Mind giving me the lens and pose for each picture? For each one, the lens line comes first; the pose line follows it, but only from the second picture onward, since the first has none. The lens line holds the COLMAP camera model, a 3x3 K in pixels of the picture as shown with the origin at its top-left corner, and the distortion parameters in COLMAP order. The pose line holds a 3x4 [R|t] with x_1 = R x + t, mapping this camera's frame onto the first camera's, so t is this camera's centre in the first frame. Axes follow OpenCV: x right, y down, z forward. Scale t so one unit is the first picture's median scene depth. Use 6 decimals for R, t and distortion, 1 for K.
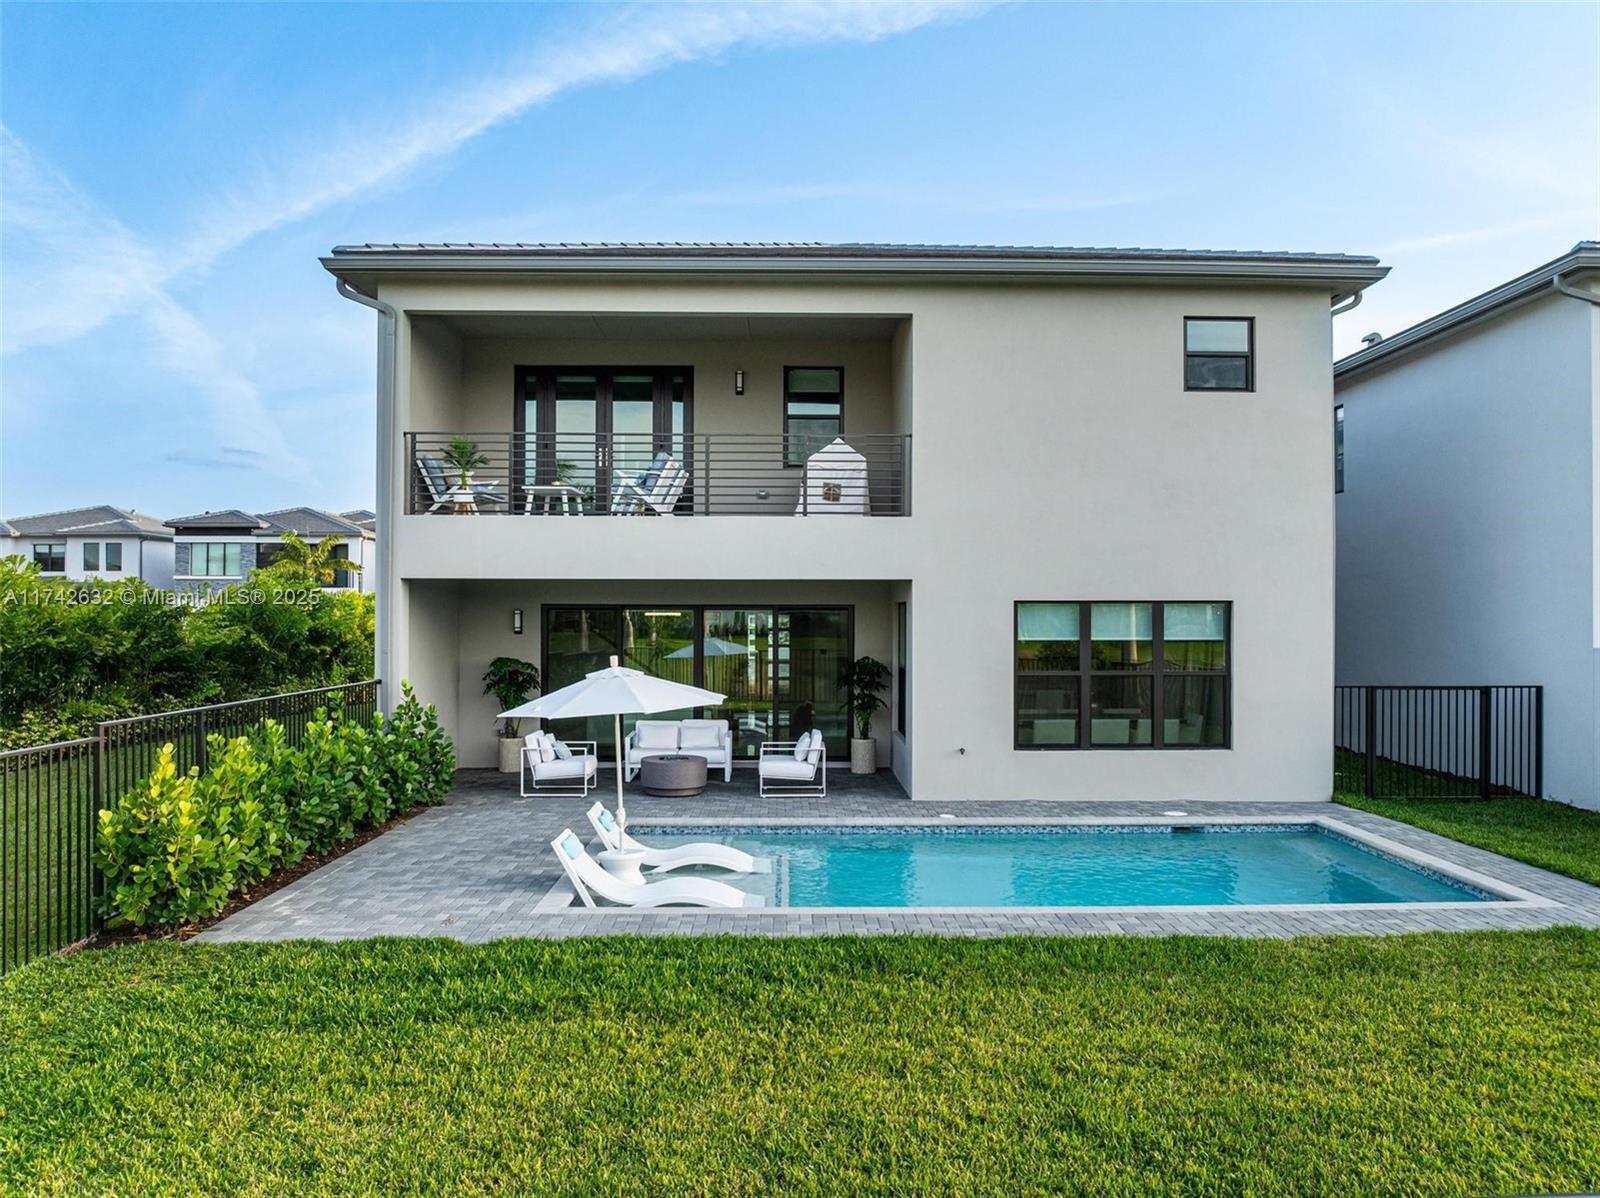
lens RADIAL K [[1171.4, 0, 800.0], [0, 1171.4, 599.0], [0, 0, 1]] dist [-0.049907, -0.001501]
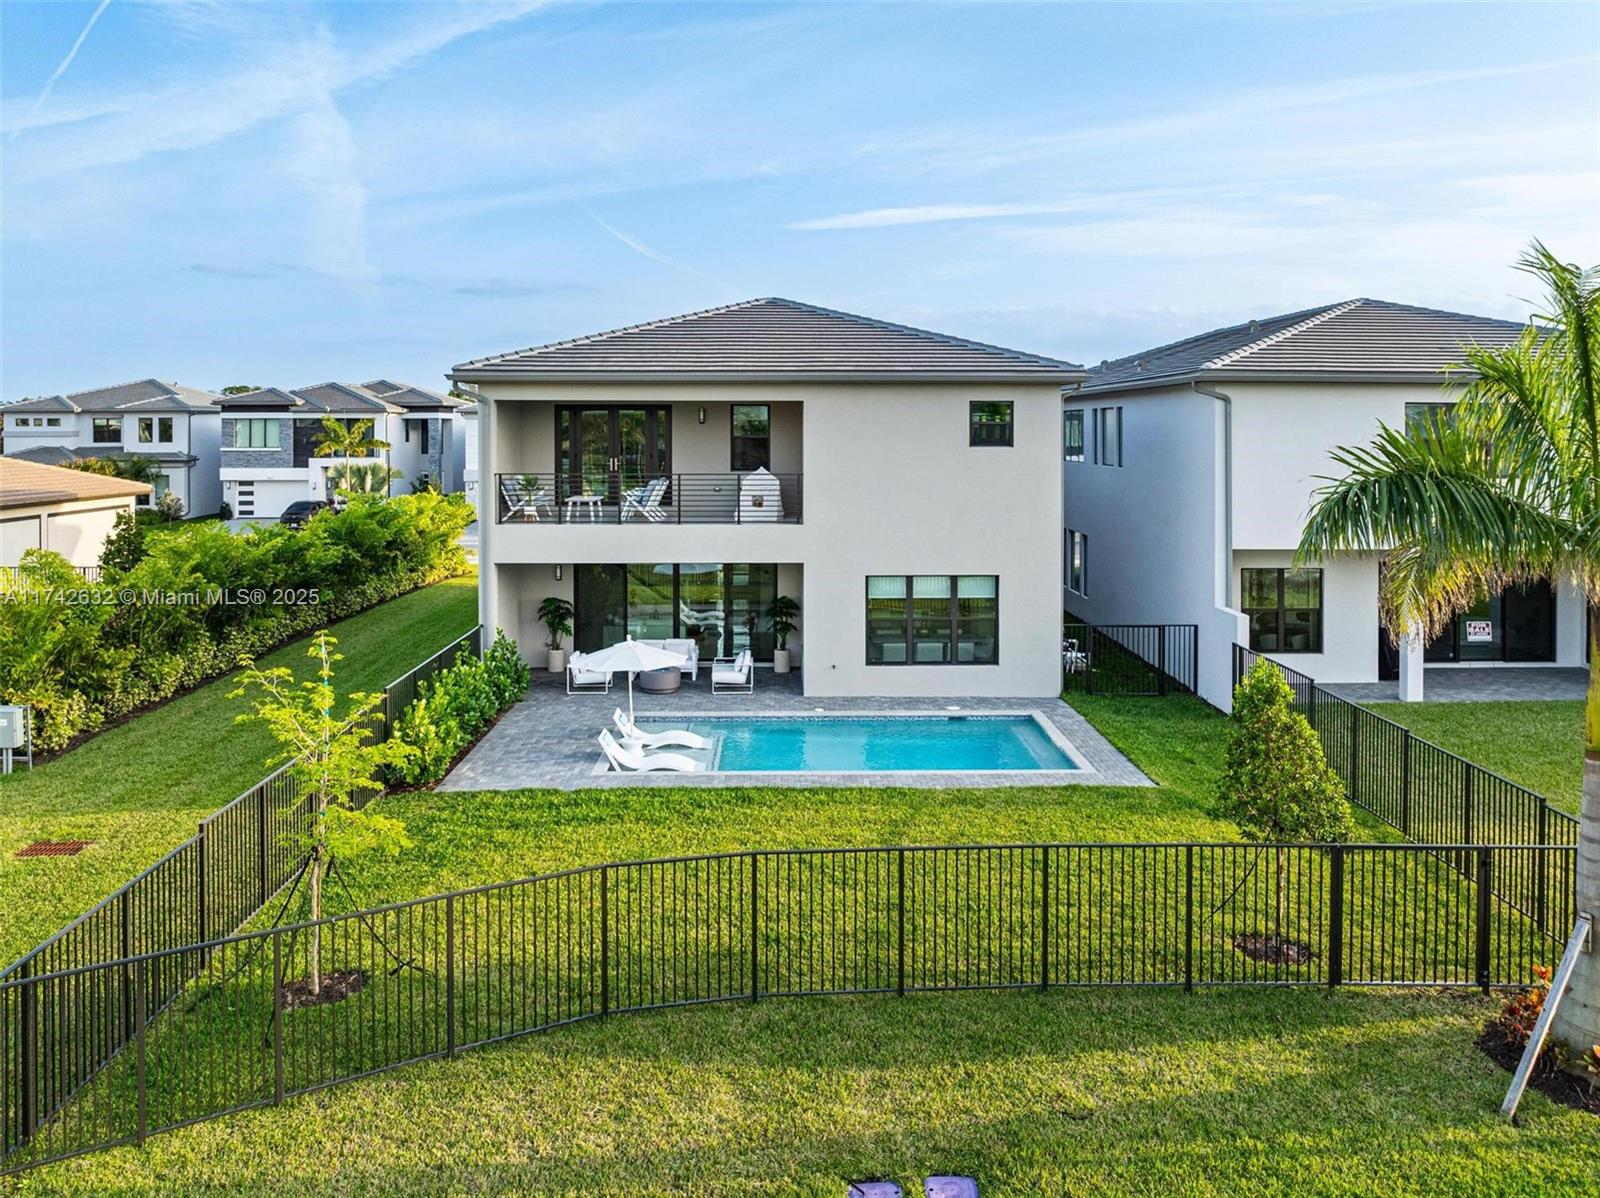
lens RADIAL K [[1188.1, 0, 782.1], [0, 1188.1, 426.3], [0, 0, 1]] dist [-0.044506, 0.001331]
pose [[0.999957, -0.004949, -0.007809, 0.079847], [0.005034, 0.999927, 0.010950, -0.228873], [0.007754, -0.010989, 0.999910, -0.674192]]
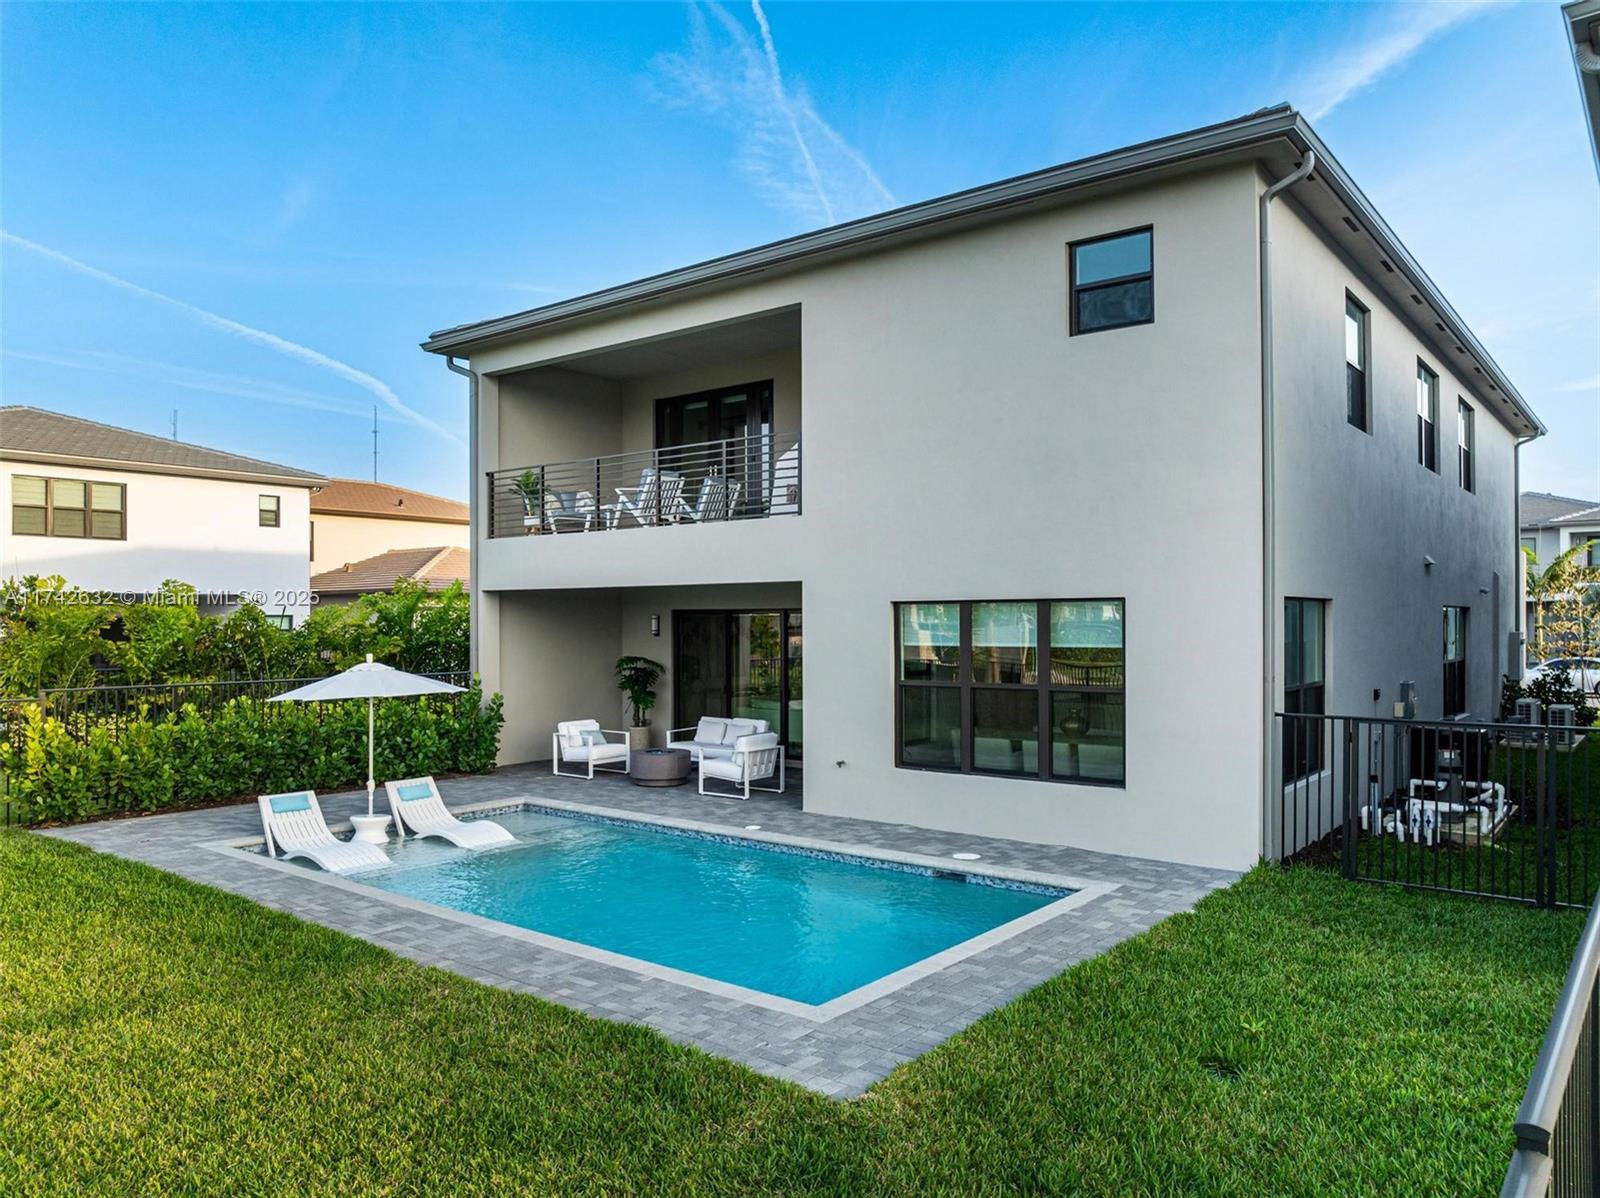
lens RADIAL K [[1150.0, 0, 800.0], [0, 1150.0, 599.0], [0, 0, 1]] dist [0.004491, 0.000726]
pose [[0.775663, -0.015298, -0.630961, 0.687880], [0.010943, 0.999882, -0.010790, 0.008761], [0.631052, 0.001465, 0.775739, 0.268701]]
